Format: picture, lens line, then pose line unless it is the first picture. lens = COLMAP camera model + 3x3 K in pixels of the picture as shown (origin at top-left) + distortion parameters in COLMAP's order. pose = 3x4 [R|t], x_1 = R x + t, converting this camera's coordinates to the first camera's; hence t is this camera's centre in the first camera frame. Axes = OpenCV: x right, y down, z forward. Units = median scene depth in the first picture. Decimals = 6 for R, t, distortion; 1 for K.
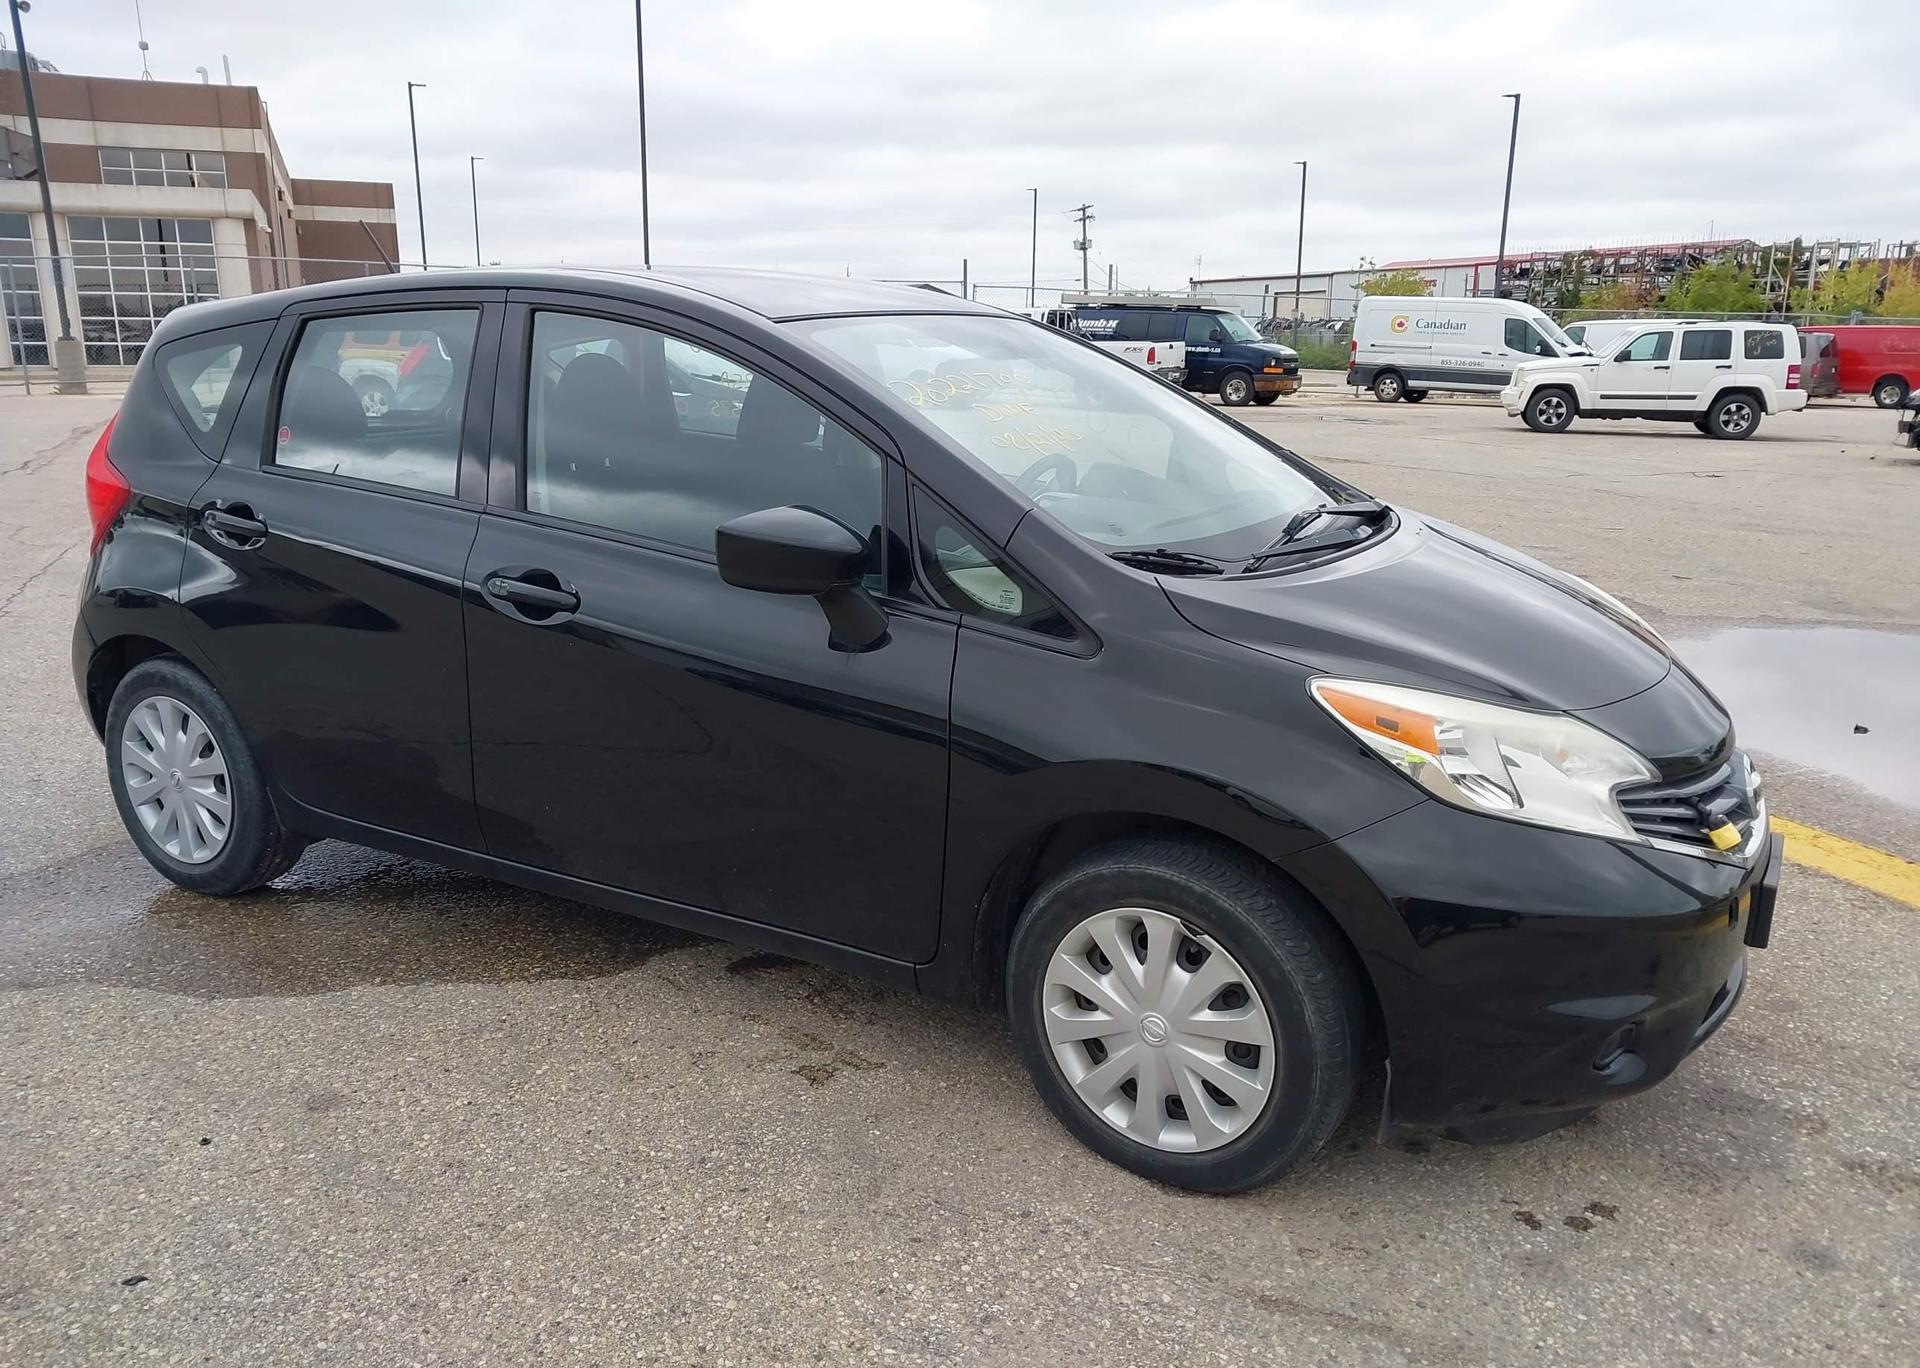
lens RADIAL K [[1565.8, 0, 947.0], [0, 1565.8, 672.4], [0, 0, 1]] dist [0.021309, -0.030976]
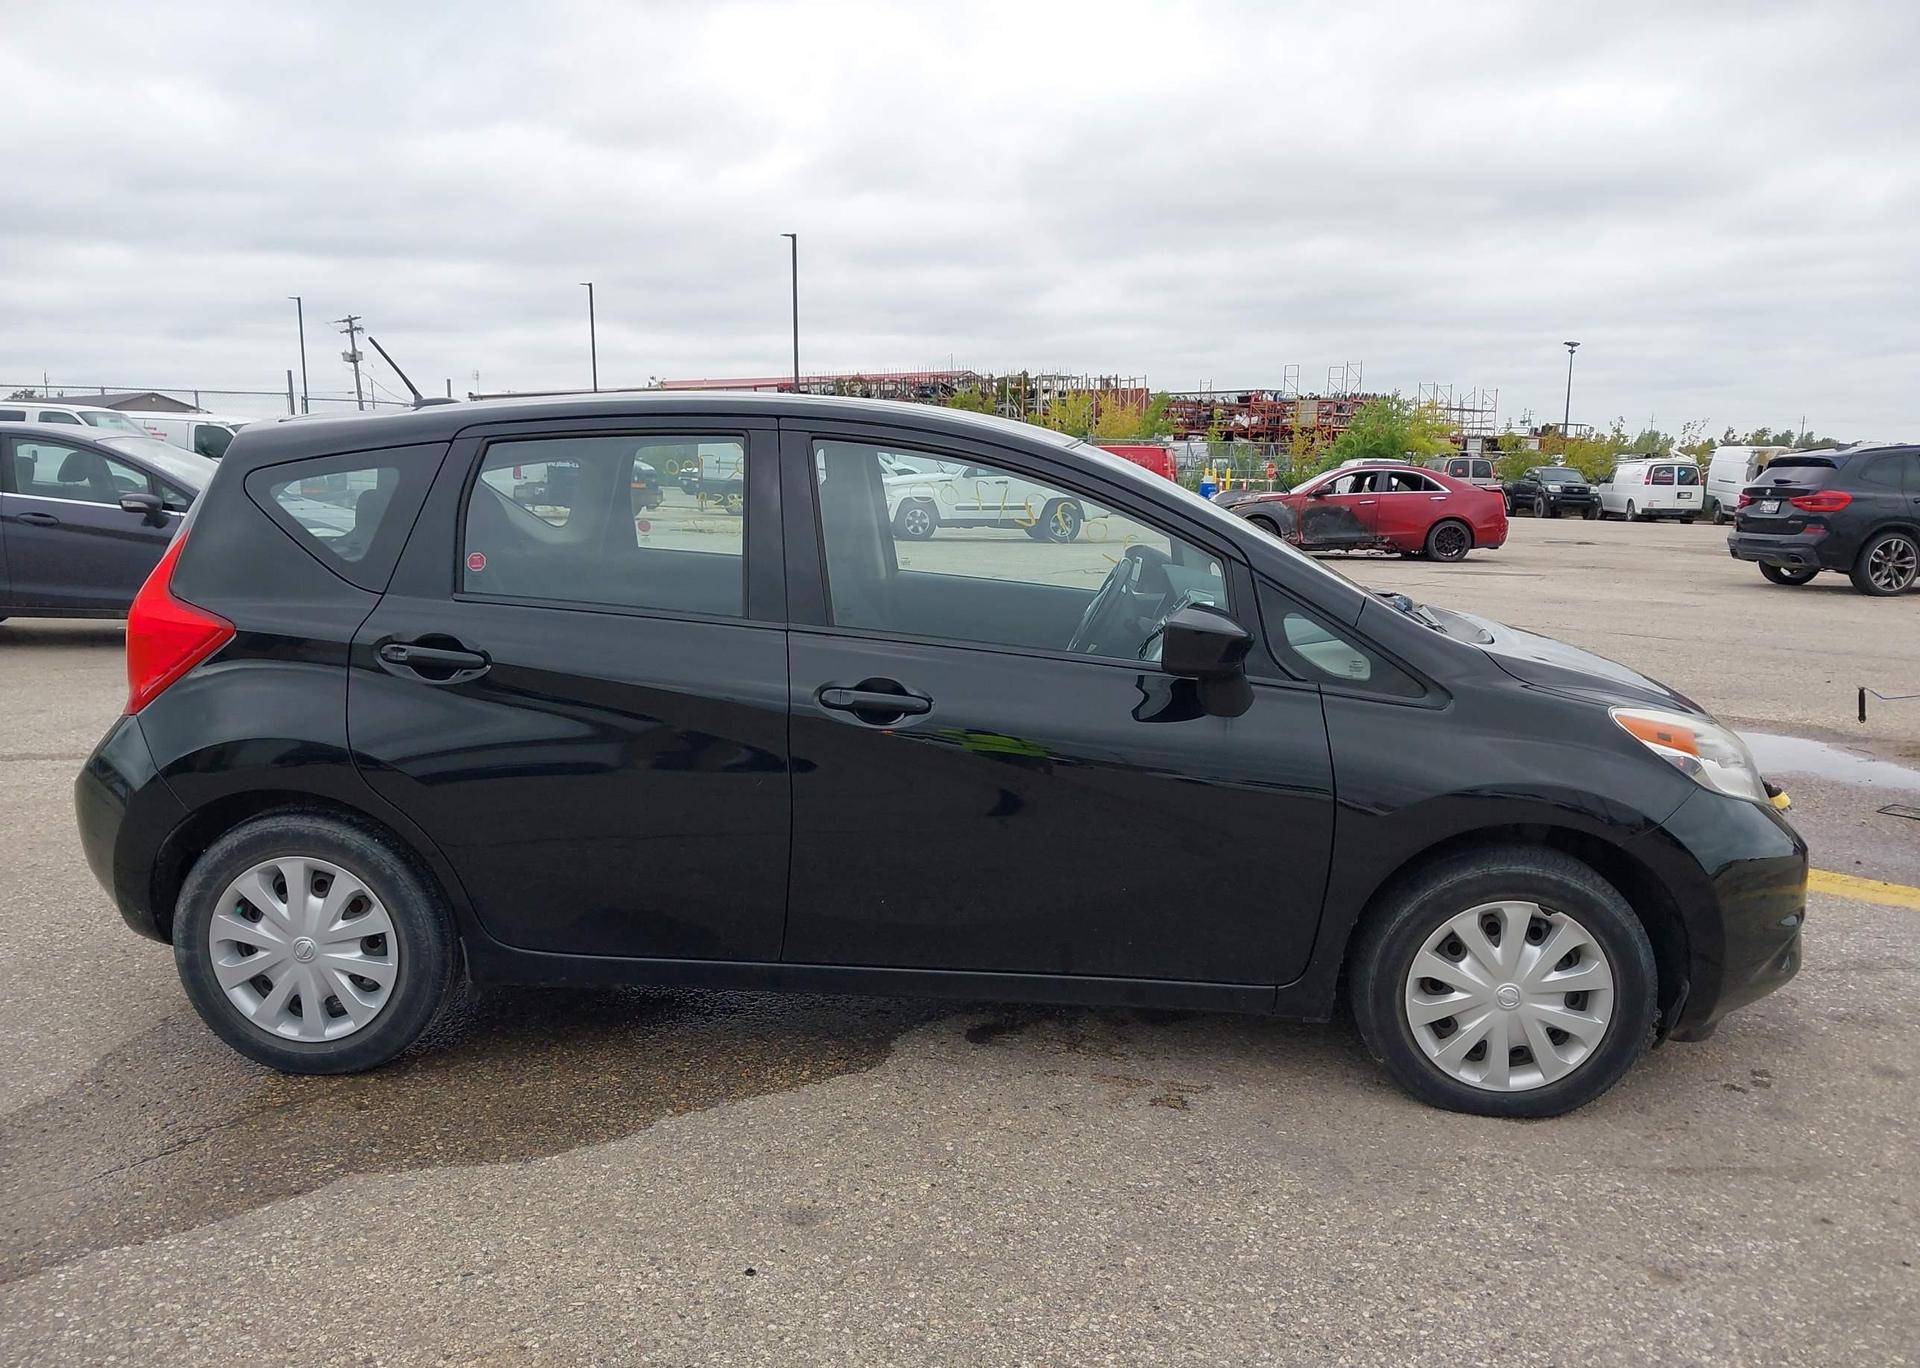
lens RADIAL K [[1565.8, 0, 952.1], [0, 1565.8, 697.3], [0, 0, 1]] dist [0.021309, -0.030976]
pose [[0.889218, -0.069331, 0.452200, -0.618008], [0.094604, 0.994952, -0.033487, -0.010539], [-0.447595, 0.072557, 0.891288, 0.034257]]
